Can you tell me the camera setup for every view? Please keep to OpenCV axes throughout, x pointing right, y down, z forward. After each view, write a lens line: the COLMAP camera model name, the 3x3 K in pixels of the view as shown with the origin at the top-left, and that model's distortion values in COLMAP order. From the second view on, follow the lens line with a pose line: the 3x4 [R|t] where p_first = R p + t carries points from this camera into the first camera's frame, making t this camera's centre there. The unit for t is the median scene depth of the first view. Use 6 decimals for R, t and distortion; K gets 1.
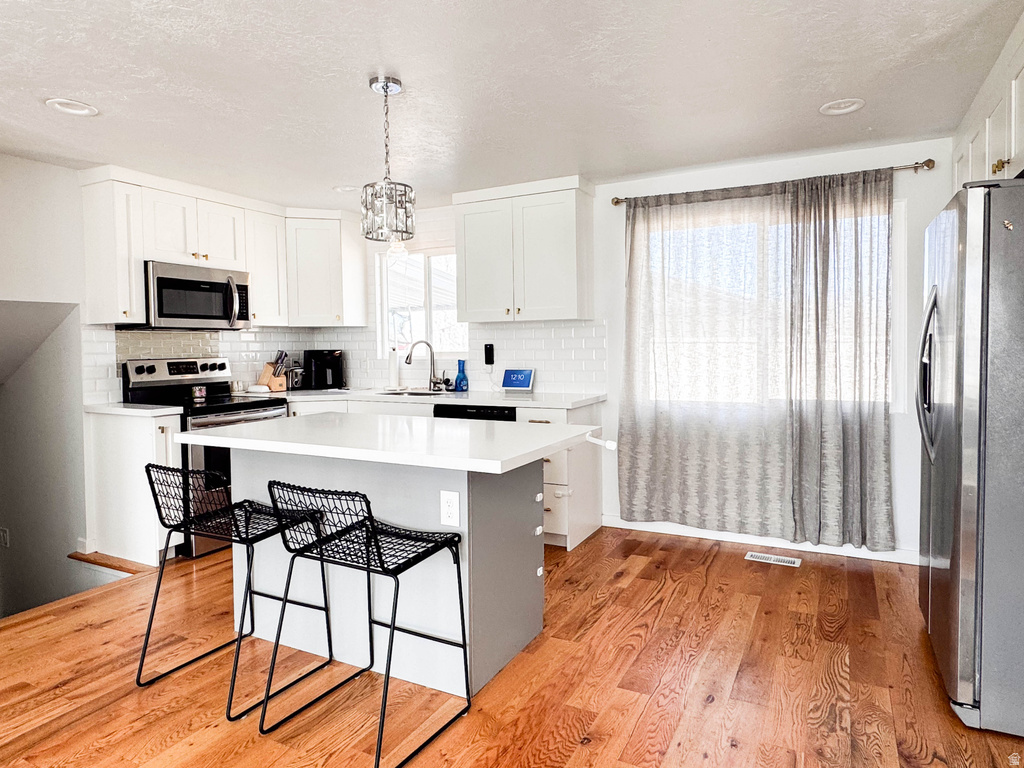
lens RADIAL K [[653.6, 0, 506.3], [0, 653.6, 380.5], [0, 0, 1]] dist [-0.016992, -0.001860]
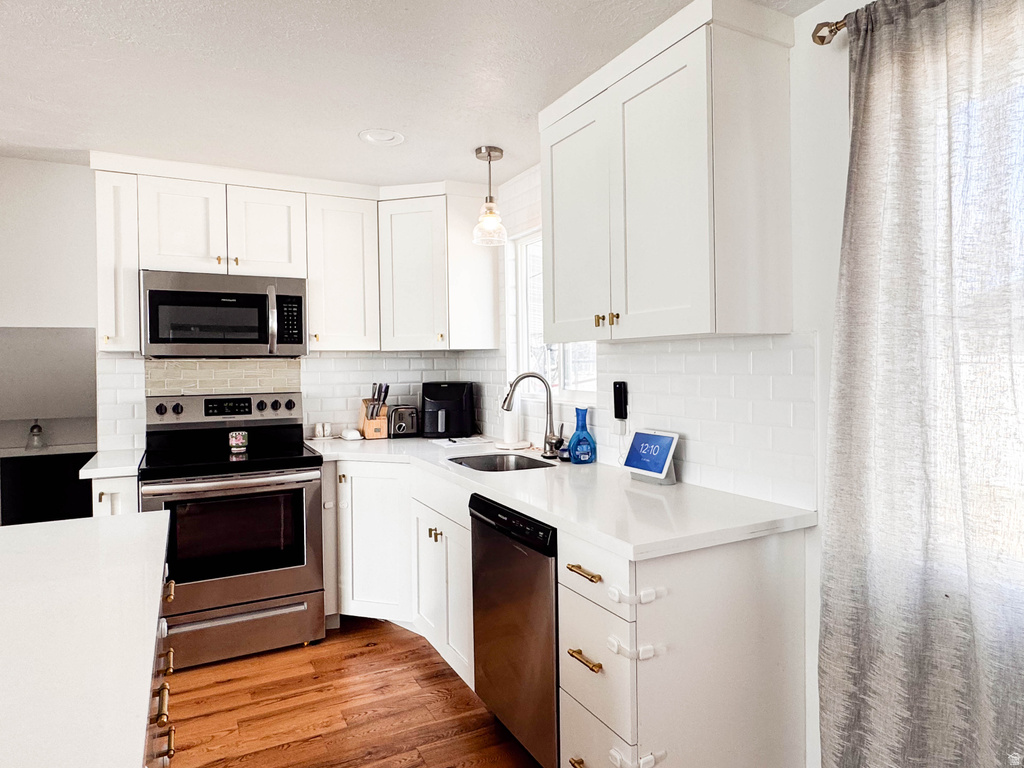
lens RADIAL K [[653.6, 0, 519.9], [0, 653.6, 378.7], [0, 0, 1]] dist [-0.016992, -0.001860]
pose [[0.828647, 0.016545, -0.559527, 0.225032], [-0.030337, 0.999421, -0.015375, -0.050837], [0.558949, 0.029715, 0.828669, 0.546090]]
